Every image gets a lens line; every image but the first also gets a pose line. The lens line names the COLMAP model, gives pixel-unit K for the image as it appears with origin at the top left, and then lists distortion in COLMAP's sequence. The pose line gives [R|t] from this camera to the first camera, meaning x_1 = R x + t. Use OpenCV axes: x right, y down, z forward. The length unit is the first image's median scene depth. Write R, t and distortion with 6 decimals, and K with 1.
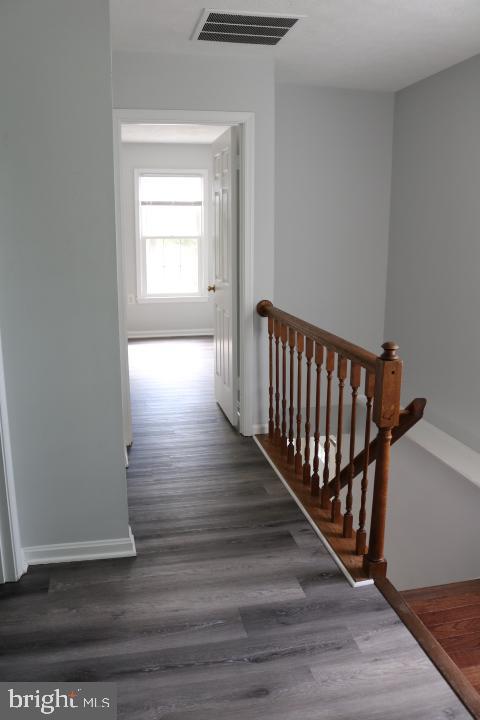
lens RADIAL K [[593.8, 0, 240.1], [0, 593.8, 352.3], [0, 0, 1]] dist [-0.130440, 0.104609]
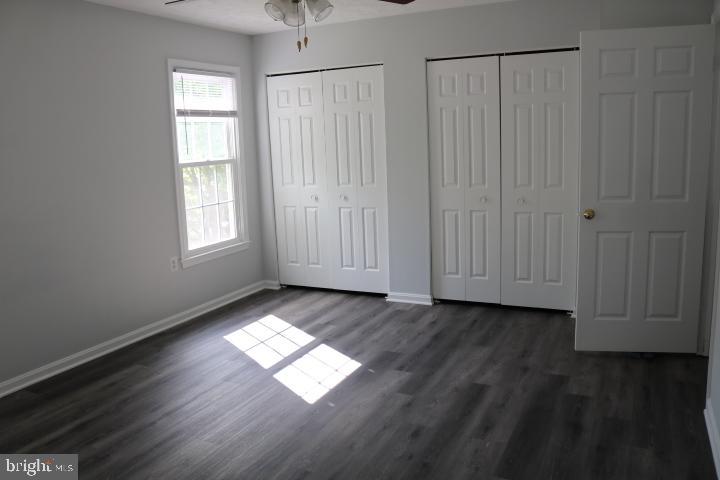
lens RADIAL K [[593.8, 0, 360.0], [0, 593.8, 240.0], [0, 0, 1]] dist [-0.130440, 0.104609]
pose [[0.623121, -0.157703, 0.766062, -0.543123], [0.200753, 0.978896, 0.038223, -0.099924], [-0.755923, 0.129971, 0.641630, 0.448475]]
